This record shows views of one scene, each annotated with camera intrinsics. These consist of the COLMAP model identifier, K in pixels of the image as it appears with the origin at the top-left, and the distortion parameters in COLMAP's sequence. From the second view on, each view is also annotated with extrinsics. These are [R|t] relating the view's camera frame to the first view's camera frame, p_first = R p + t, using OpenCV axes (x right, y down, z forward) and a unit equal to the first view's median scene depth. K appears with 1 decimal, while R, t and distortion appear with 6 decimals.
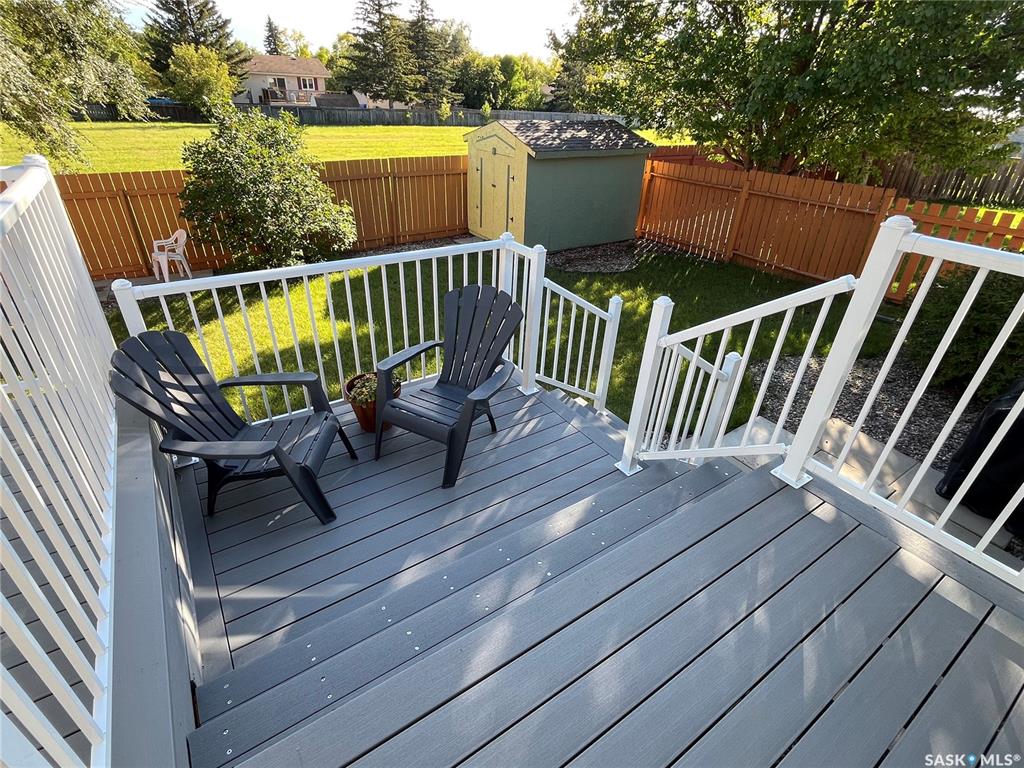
lens RADIAL K [[495.9, 0, 507.7], [0, 495.9, 379.7], [0, 0, 1]] dist [-0.000891, -0.001184]
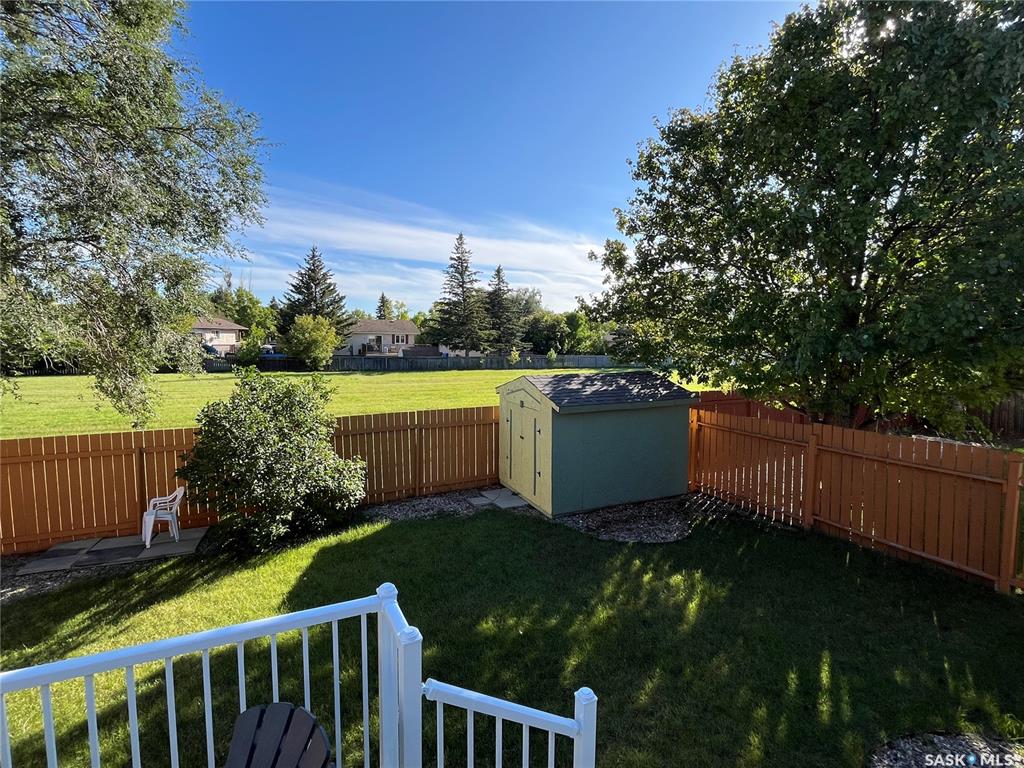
lens RADIAL K [[495.9, 0, 504.4], [0, 495.9, 382.9], [0, 0, 1]] dist [-0.000891, -0.001184]
pose [[0.989177, -0.014514, -0.146009, 0.070268], [-0.049081, 0.905046, -0.422472, -0.079913], [0.138277, 0.425066, 0.894538, 0.104621]]
